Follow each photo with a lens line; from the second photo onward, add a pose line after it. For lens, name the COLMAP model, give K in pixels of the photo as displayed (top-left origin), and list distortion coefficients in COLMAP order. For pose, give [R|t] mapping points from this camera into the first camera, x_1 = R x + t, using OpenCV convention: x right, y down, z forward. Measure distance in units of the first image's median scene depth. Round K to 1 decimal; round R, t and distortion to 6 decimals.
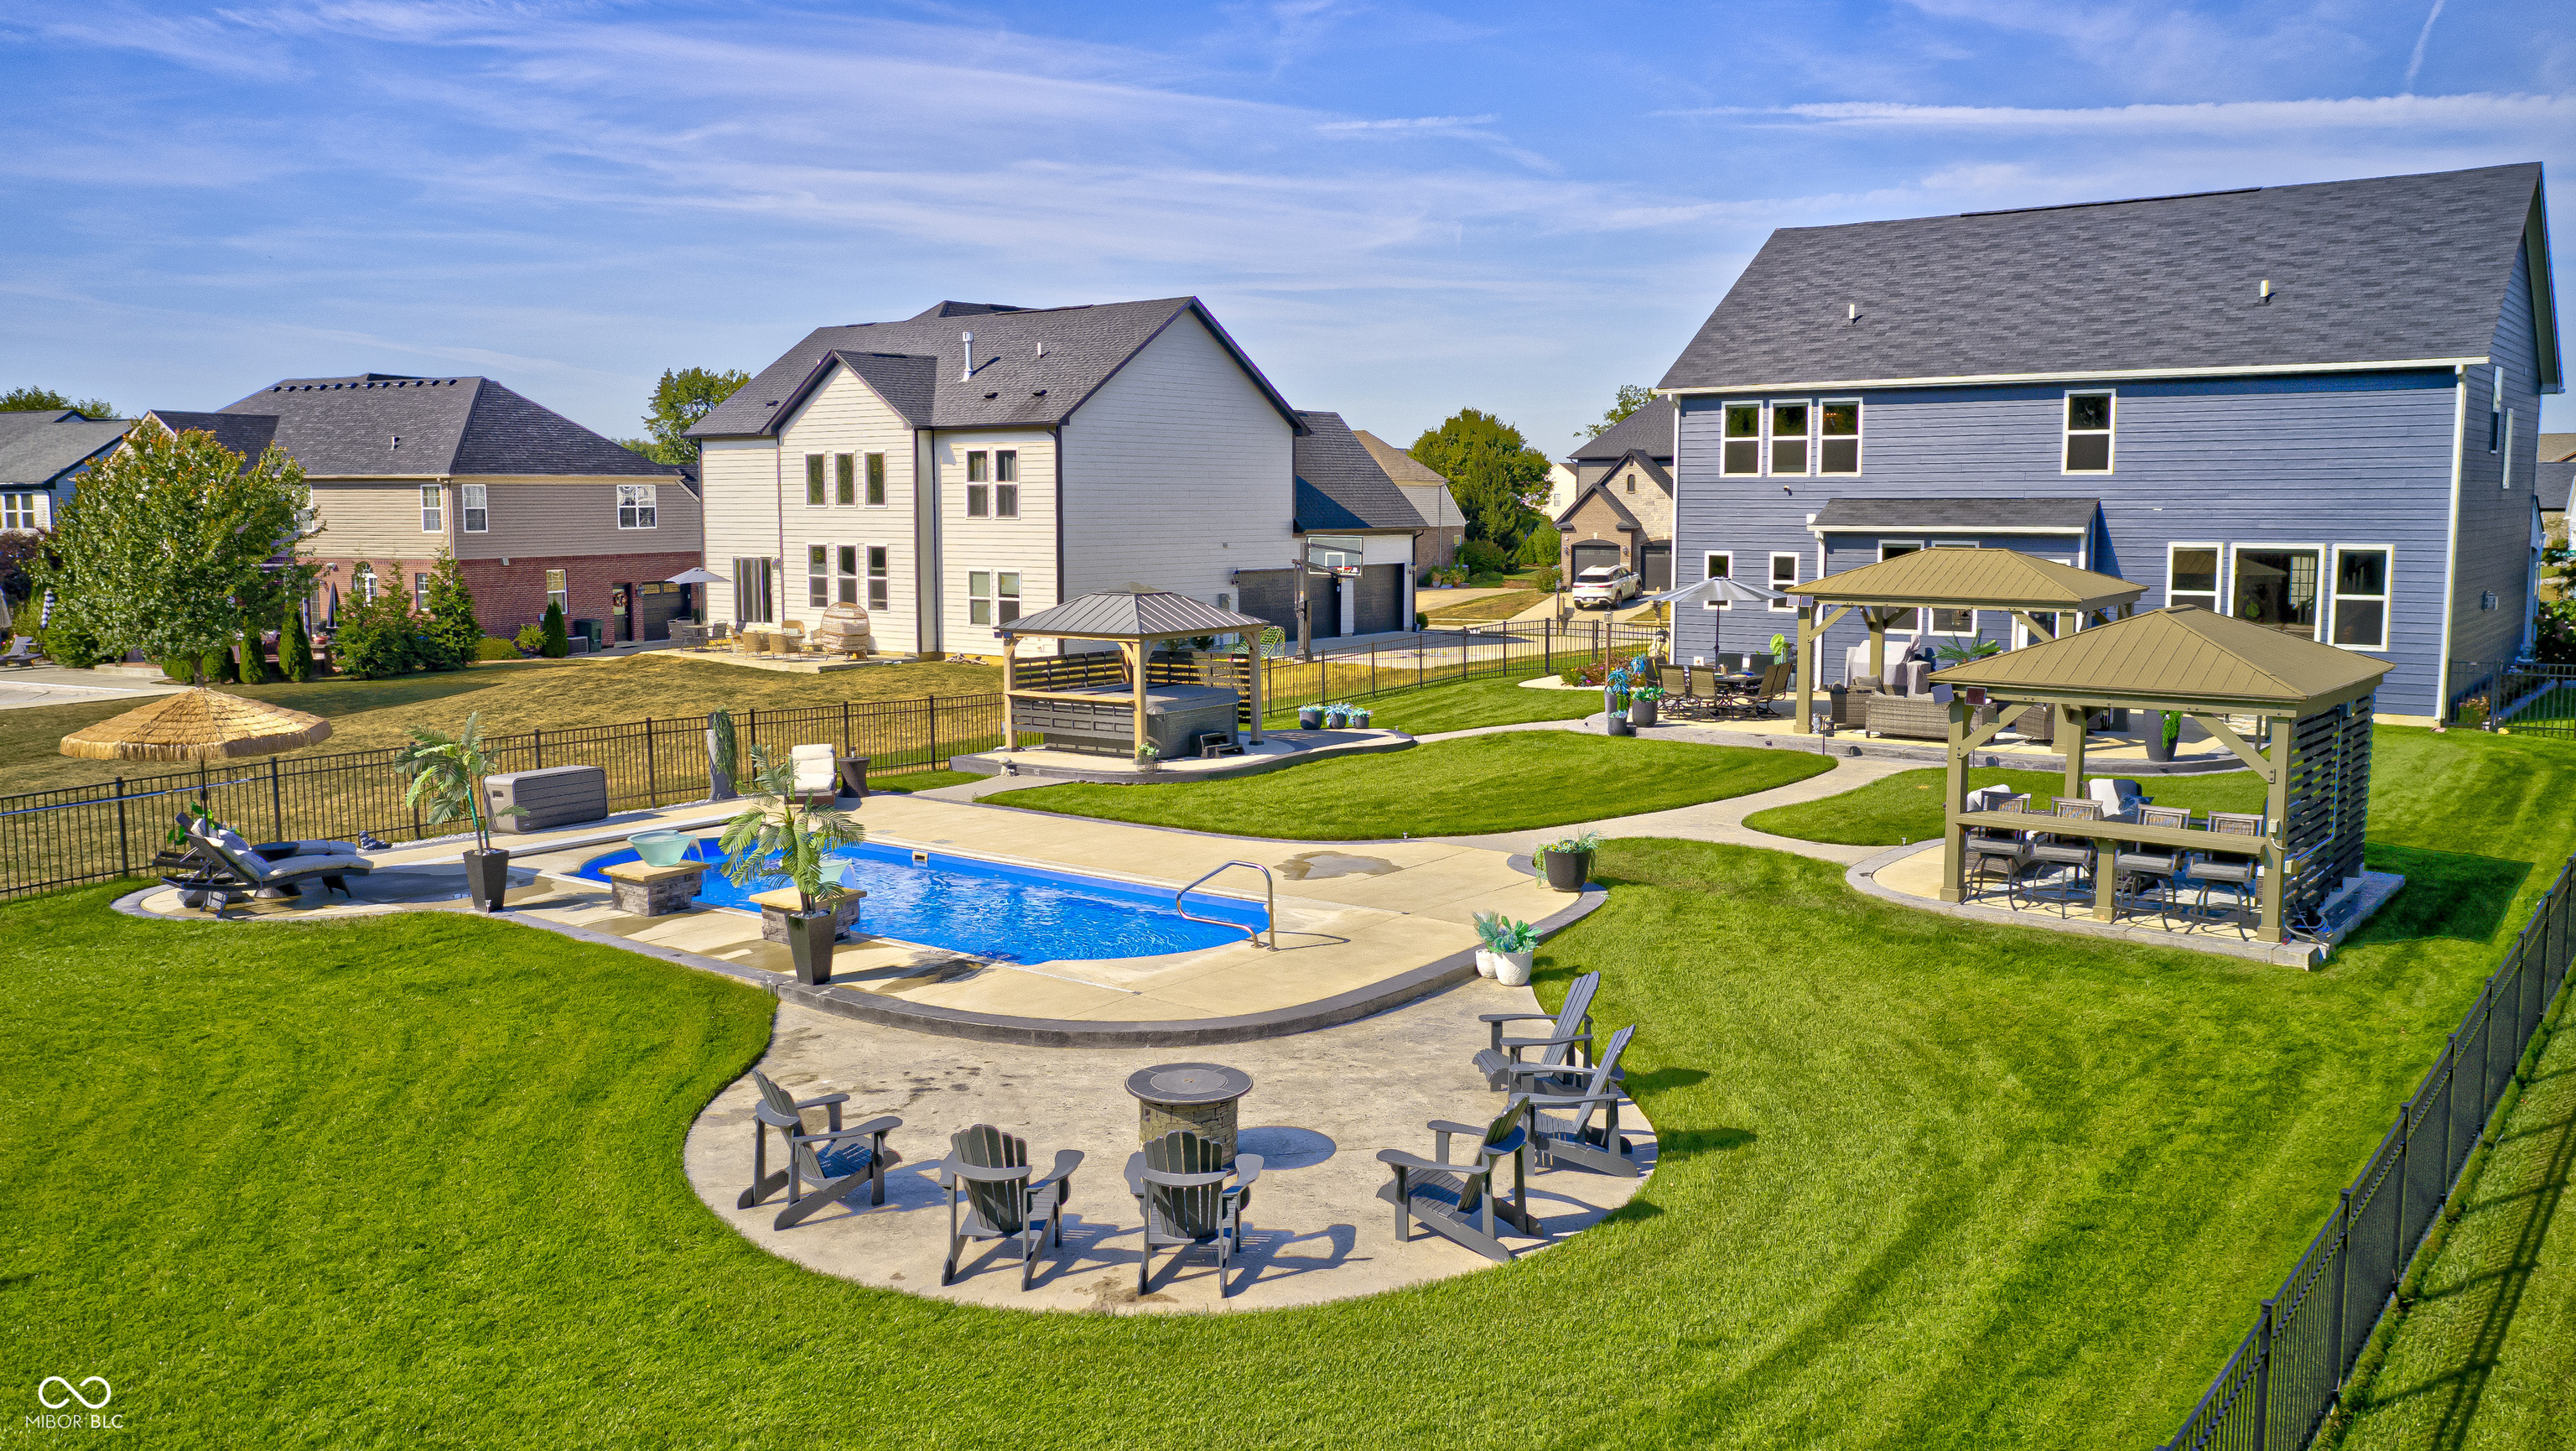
lens RADIAL K [[1992.9, 0, 1288.0], [0, 1992.9, 725.5], [0, 0, 1]] dist [-0.009418, 0.002872]
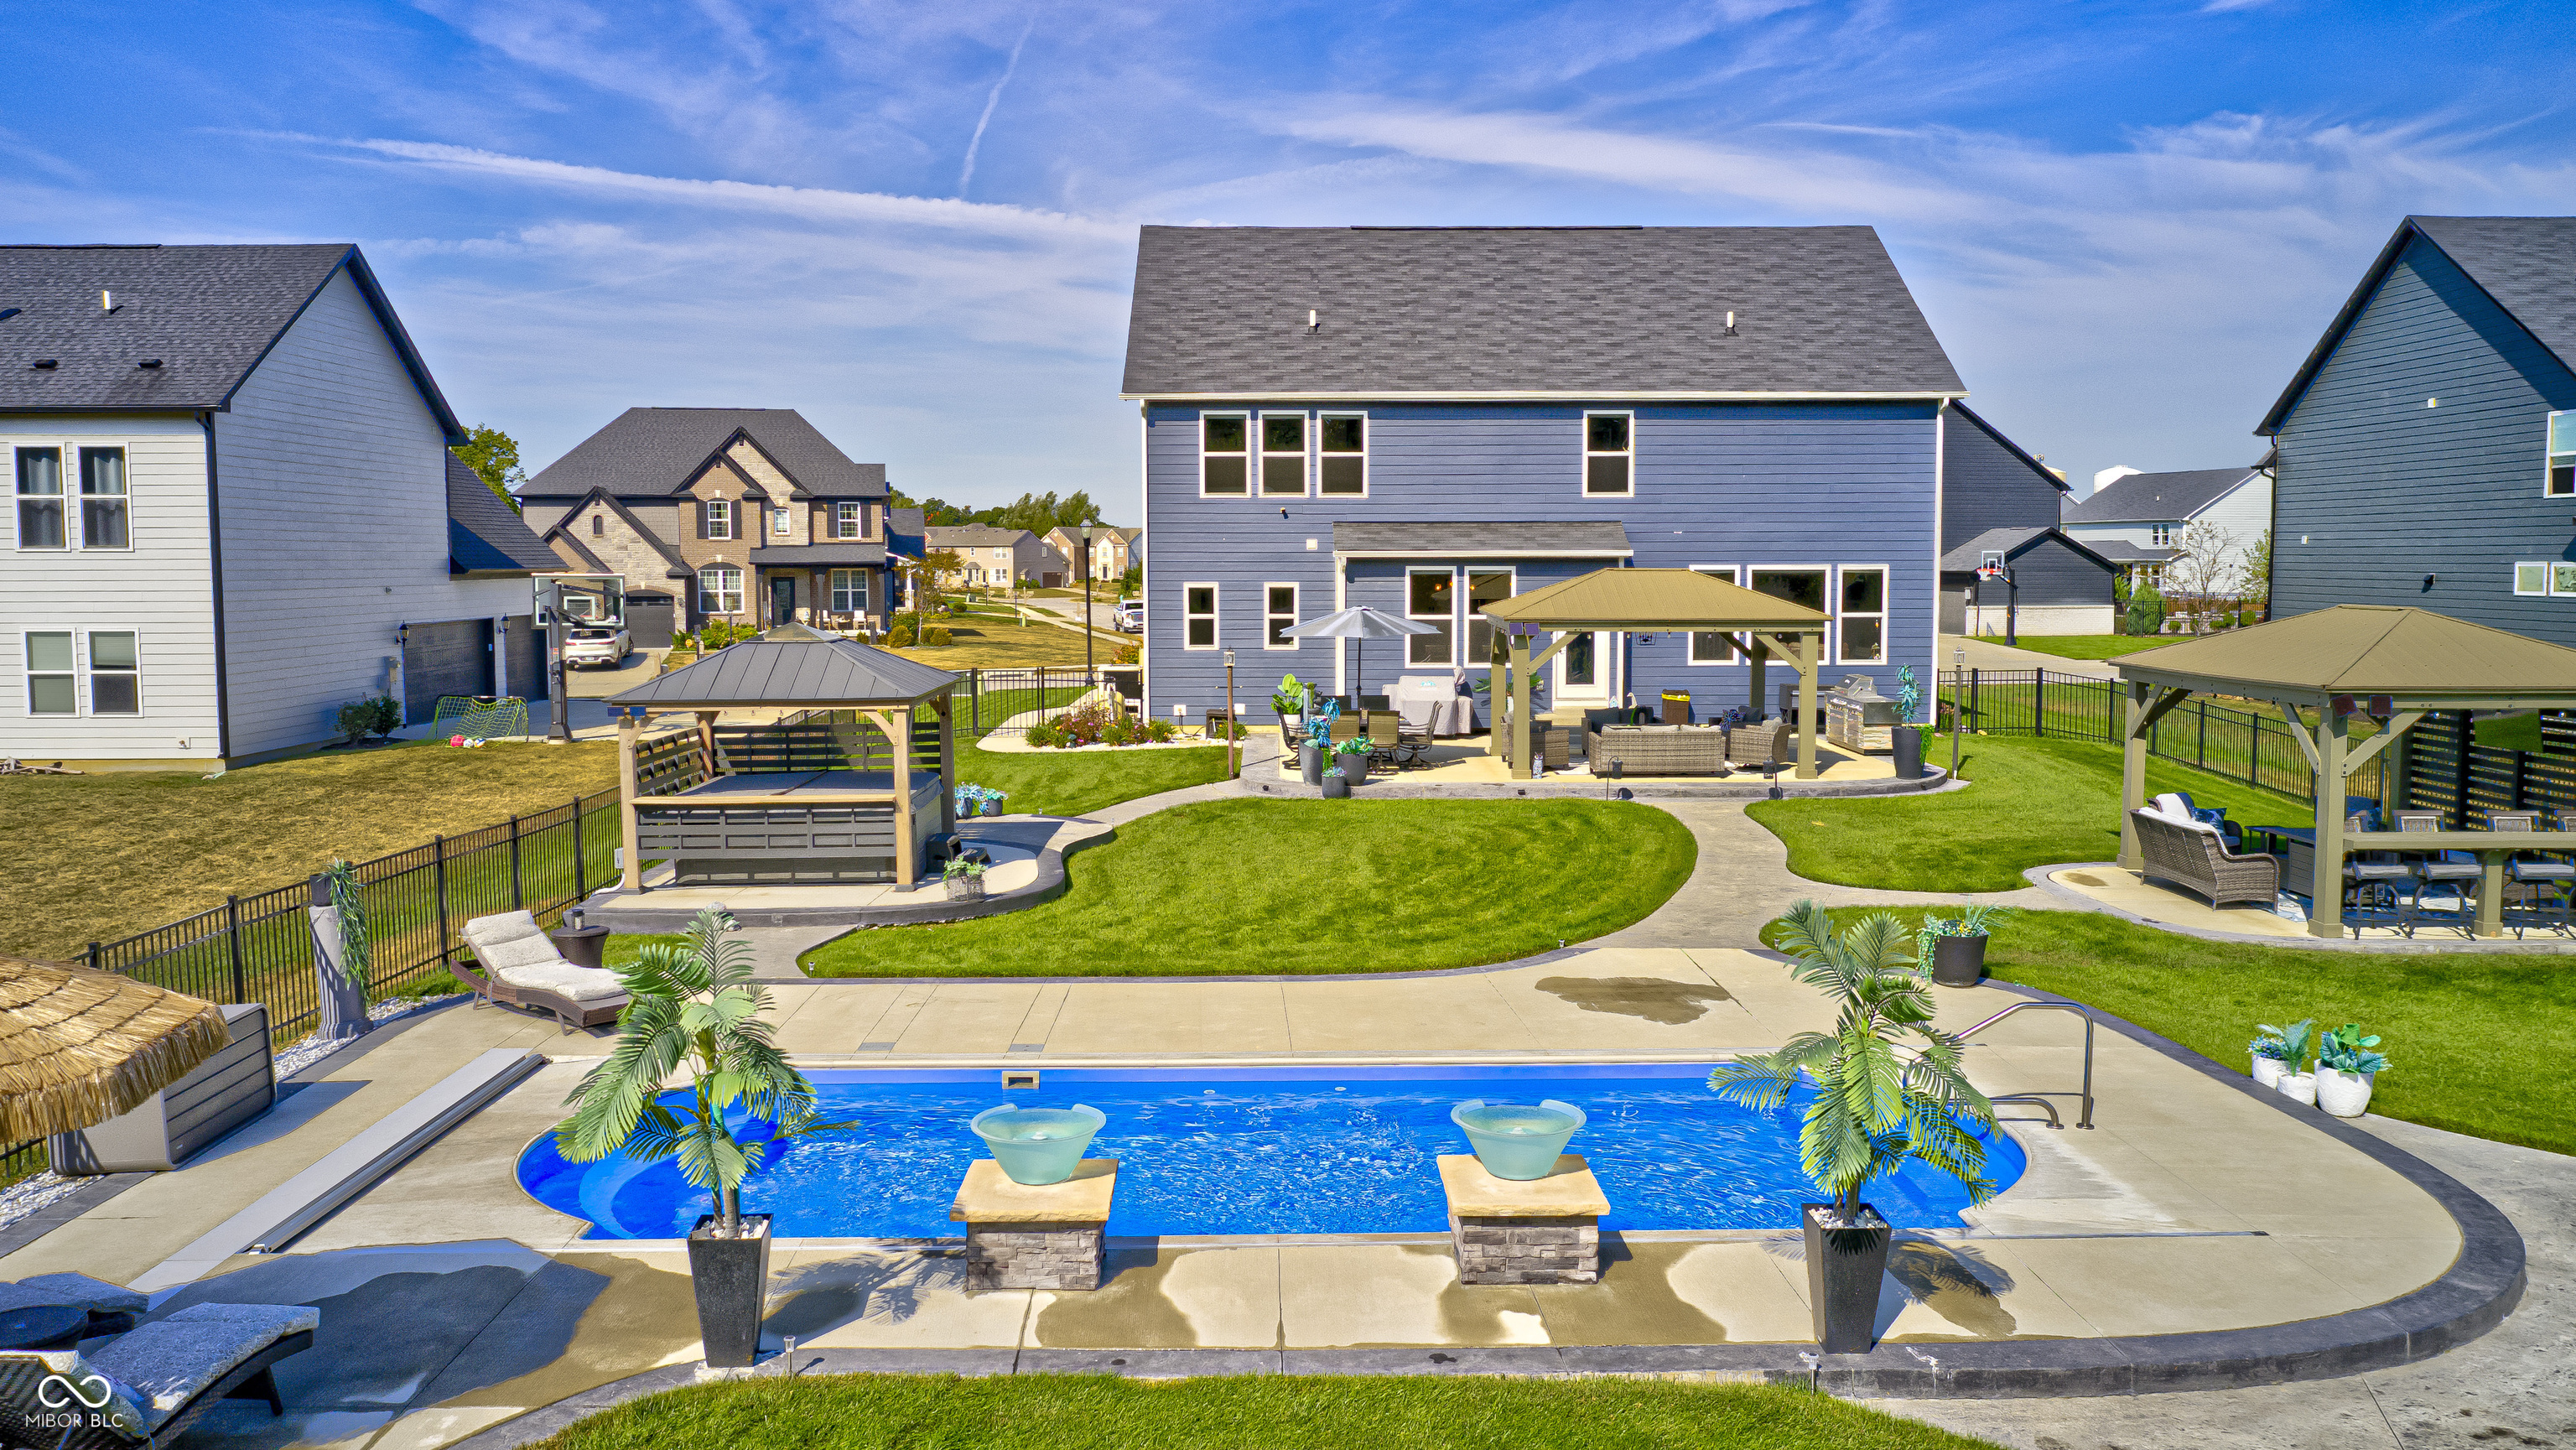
lens RADIAL K [[2032.7, 0, 1281.1], [0, 2032.7, 674.8], [0, 0, 1]] dist [-0.005645, -0.005307]
pose [[0.783681, -0.035915, 0.620124, -0.253206], [0.071355, 0.996923, -0.032437, -0.013895], [-0.617052, 0.069669, 0.783833, 0.241213]]
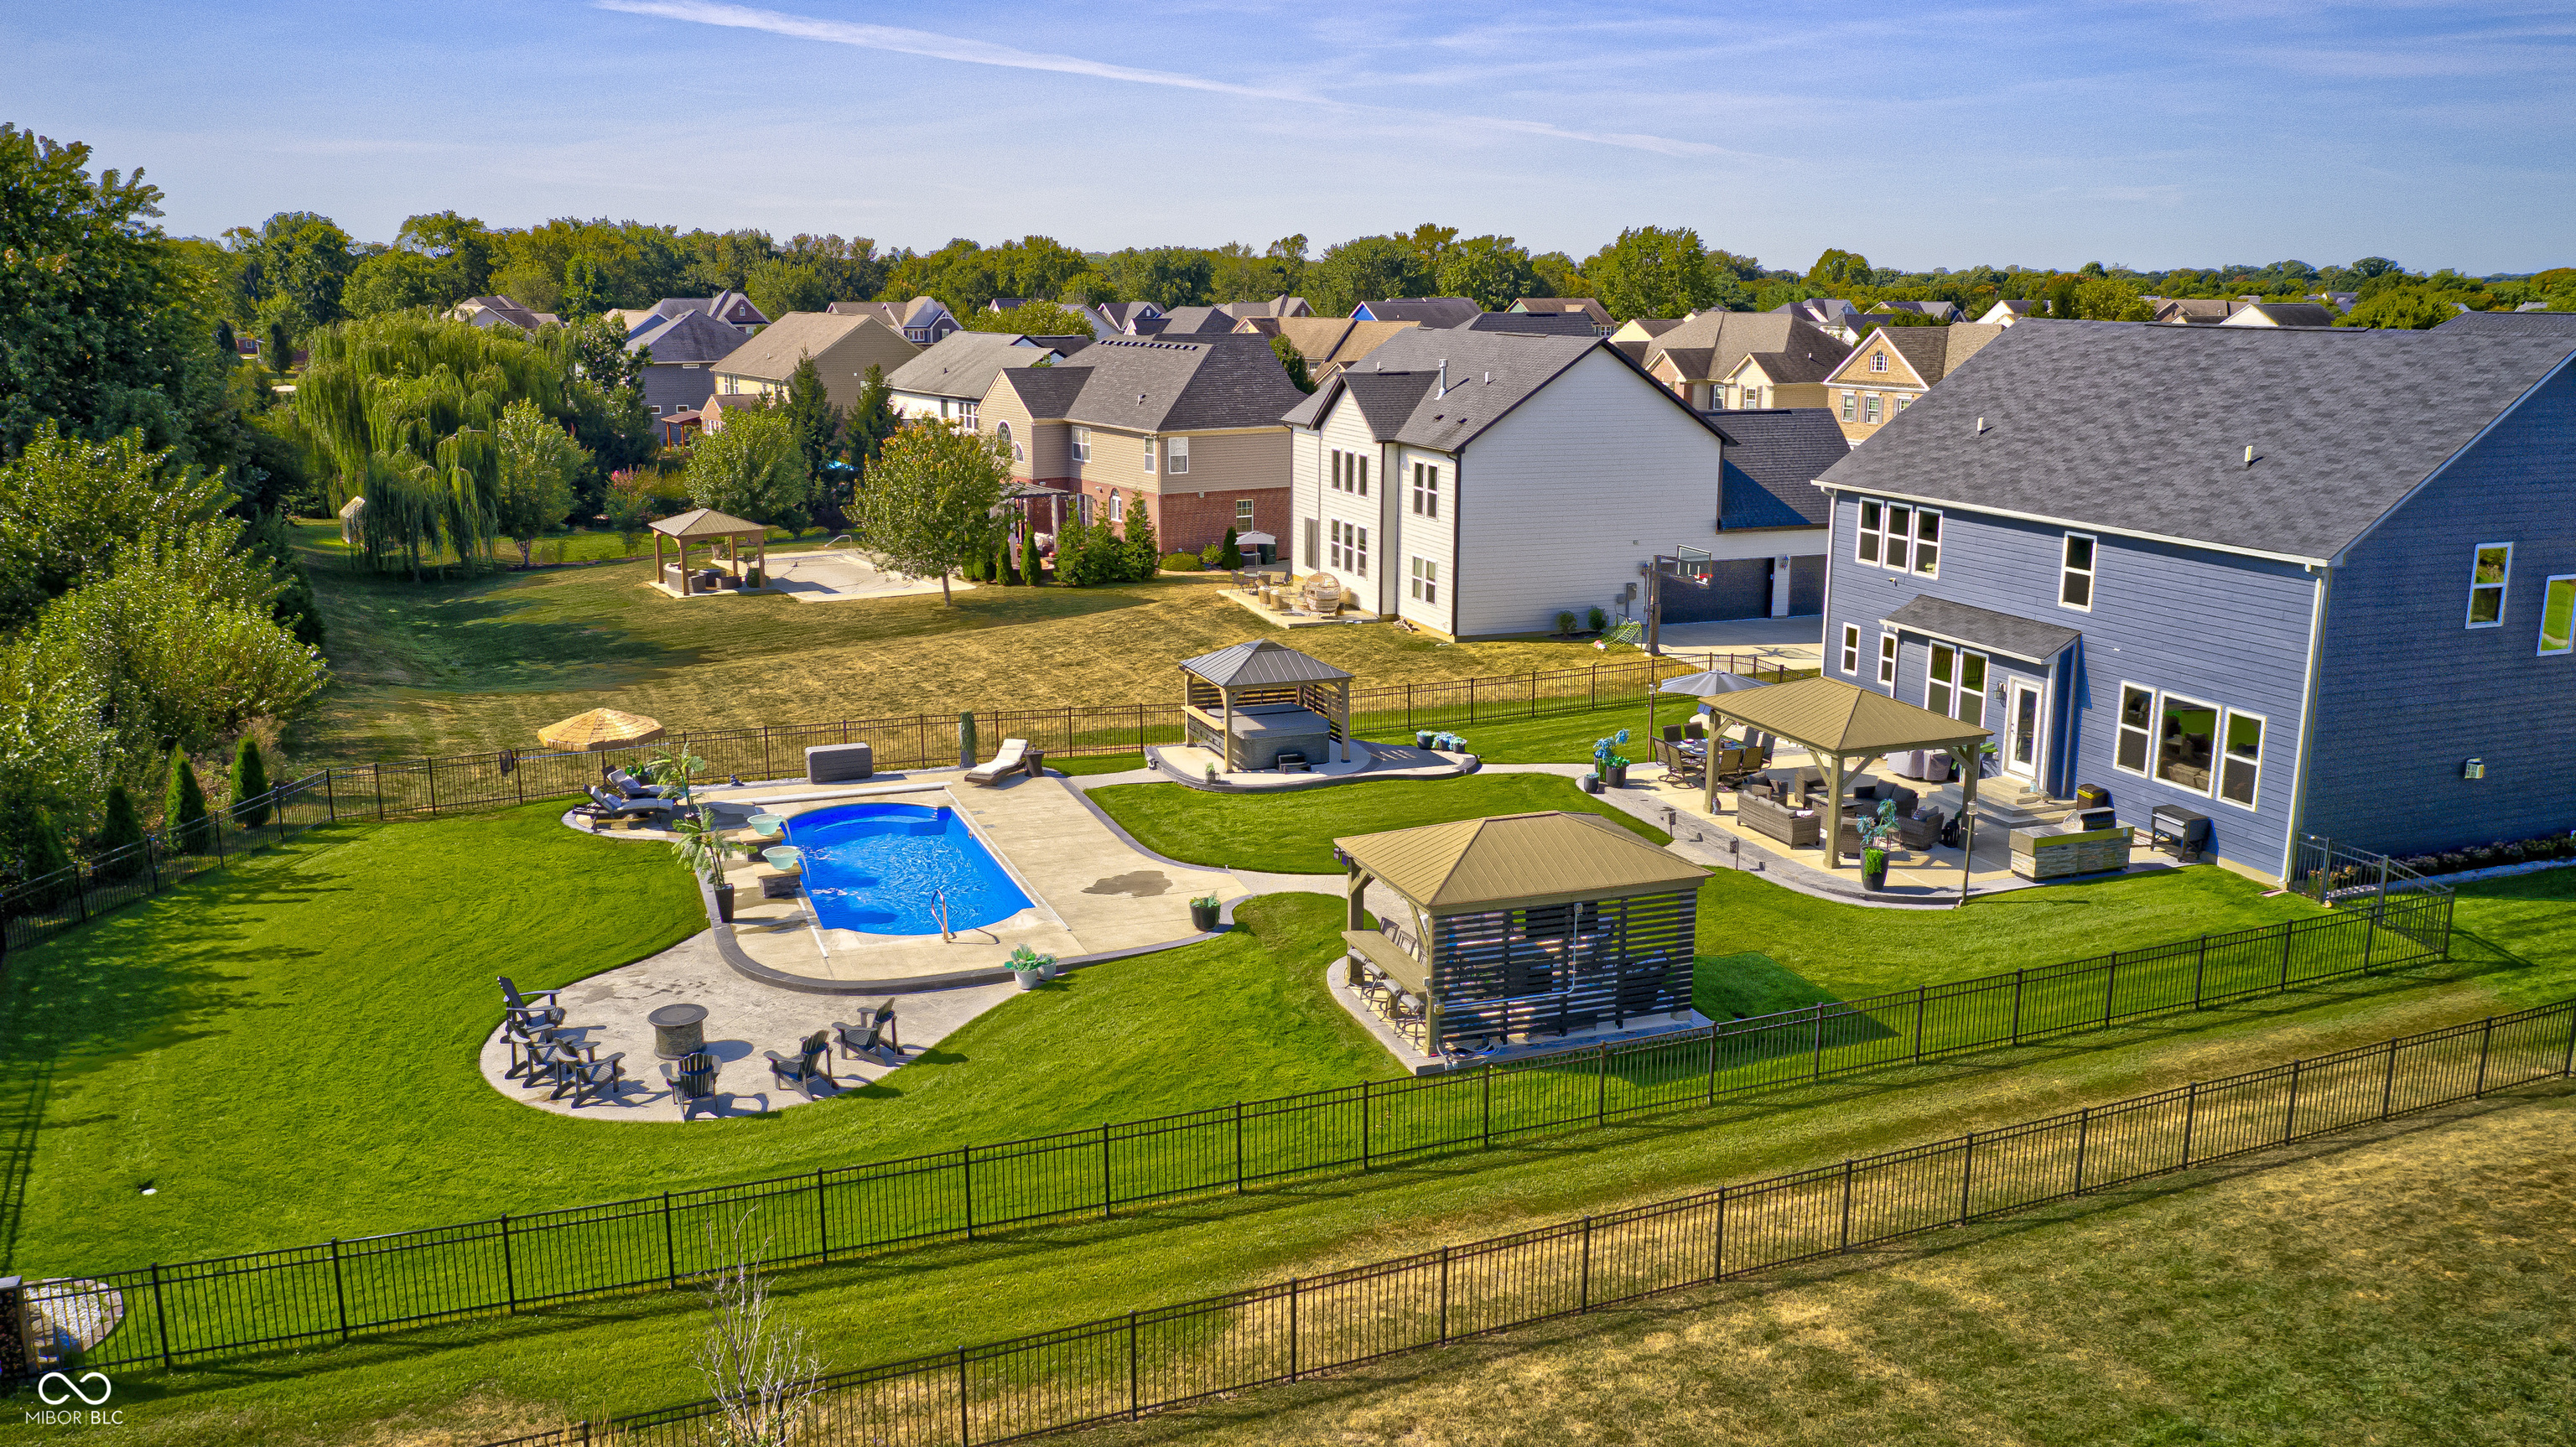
lens RADIAL K [[1992.5, 0, 1288.0], [0, 1992.5, 723.5], [0, 0, 1]] dist [-0.009418, 0.002872]
pose [[0.849182, 0.121170, -0.514011, 0.449764], [-0.066054, 0.990048, 0.124263, -0.126948], [0.523953, -0.071569, 0.848735, -0.134728]]
